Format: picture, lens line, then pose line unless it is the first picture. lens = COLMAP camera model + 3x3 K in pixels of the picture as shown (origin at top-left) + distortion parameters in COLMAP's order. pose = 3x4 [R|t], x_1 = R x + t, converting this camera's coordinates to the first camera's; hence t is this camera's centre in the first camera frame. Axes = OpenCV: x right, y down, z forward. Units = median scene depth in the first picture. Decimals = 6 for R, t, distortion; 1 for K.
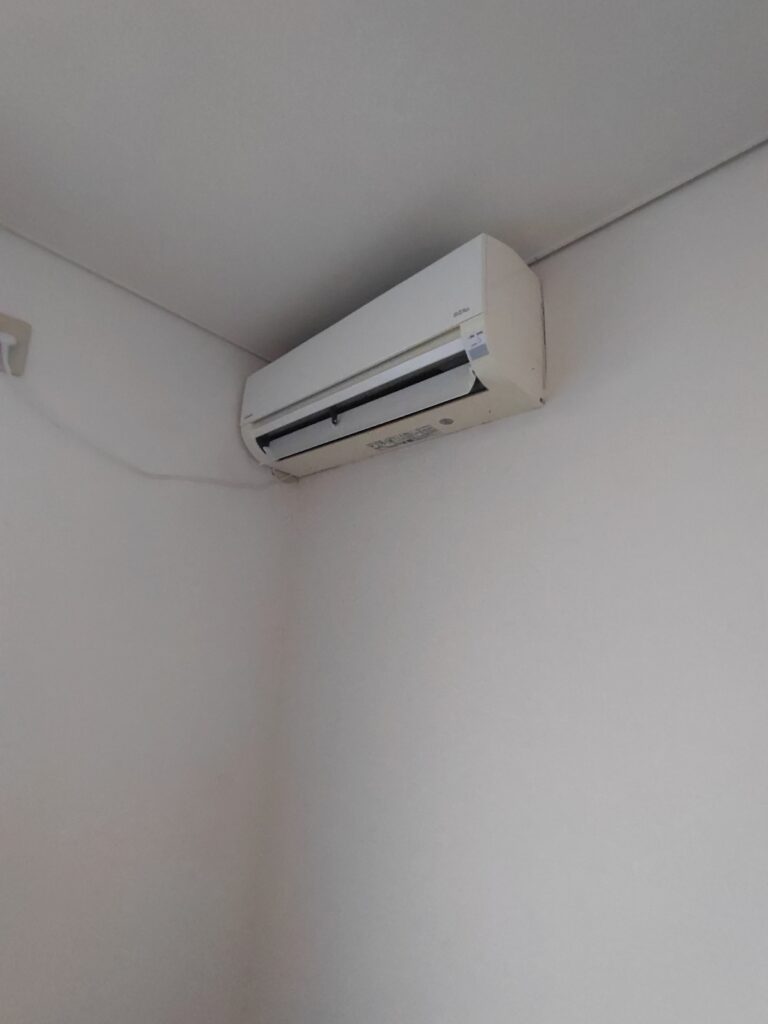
lens RADIAL K [[500.3, 0, 391.4], [0, 500.3, 516.4], [0, 0, 1]] dist [0.000040, 0.000064]
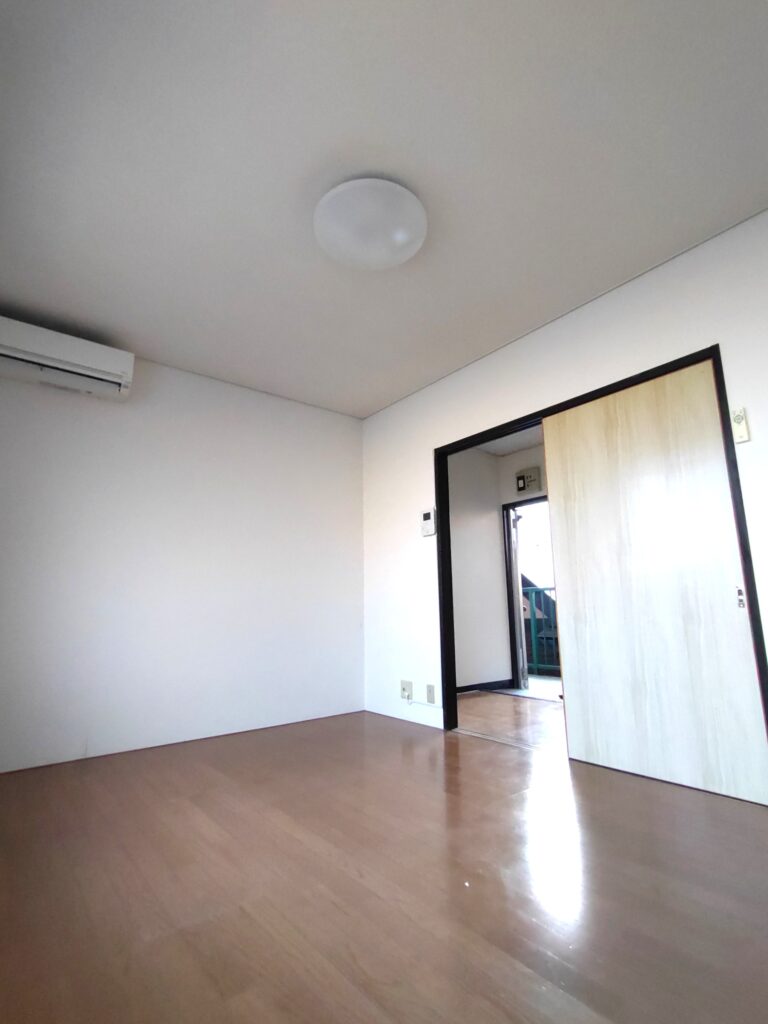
lens RADIAL K [[500.3, 0, 391.4], [0, 500.3, 516.4], [0, 0, 1]] dist [0.000040, 0.000064]
pose [[0.143147, 0.138768, 0.979925, -2.167768], [-0.208139, 0.972199, -0.107269, 0.405004], [-0.967568, -0.188605, 0.168051, -1.147166]]
